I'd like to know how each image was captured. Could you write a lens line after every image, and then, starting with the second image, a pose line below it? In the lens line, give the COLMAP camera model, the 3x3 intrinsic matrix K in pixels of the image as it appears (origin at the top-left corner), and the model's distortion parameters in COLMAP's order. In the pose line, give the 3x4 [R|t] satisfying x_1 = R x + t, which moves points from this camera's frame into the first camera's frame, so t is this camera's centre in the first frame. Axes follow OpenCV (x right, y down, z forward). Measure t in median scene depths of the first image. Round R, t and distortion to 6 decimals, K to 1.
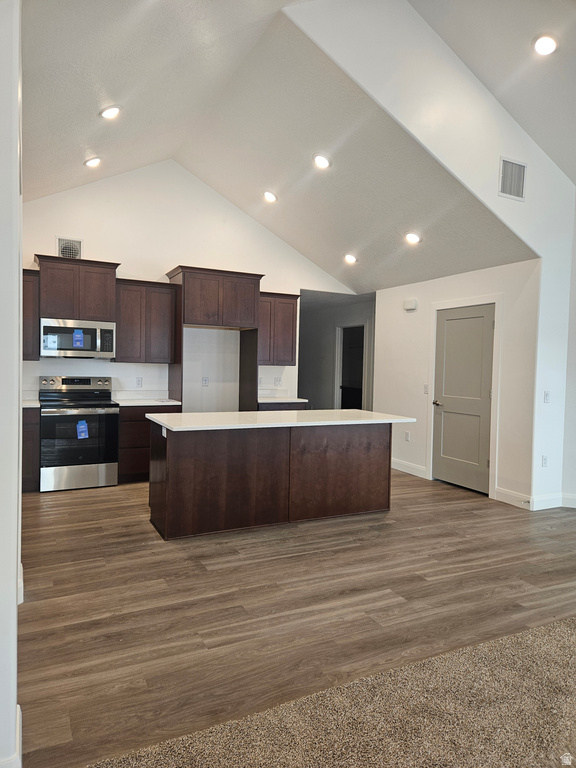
lens RADIAL K [[518.0, 0, 295.4], [0, 518.0, 382.5], [0, 0, 1]] dist [0.052275, -0.029073]
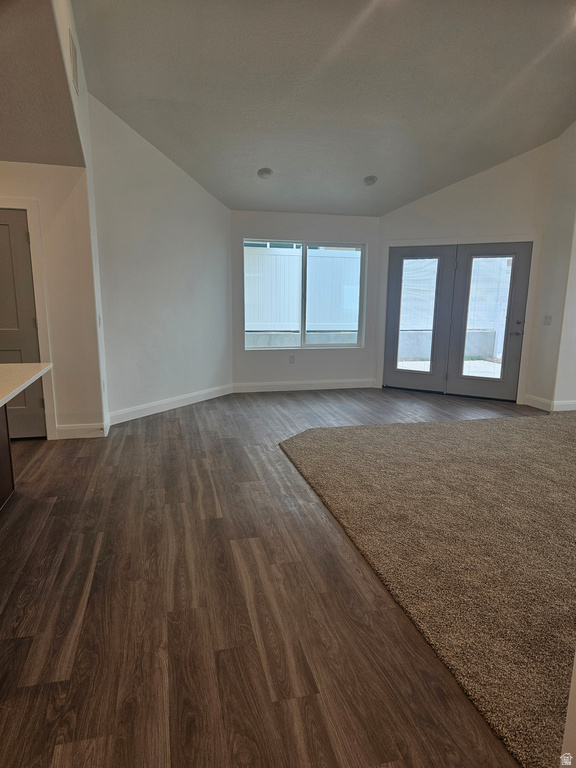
lens RADIAL K [[518.0, 0, 294.5], [0, 518.0, 389.3], [0, 0, 1]] dist [0.052275, -0.029073]
pose [[0.217598, -0.208191, 0.953576, -0.575029], [0.029080, 0.977935, 0.206874, -0.055790], [-0.975605, -0.017285, 0.218851, 0.624450]]
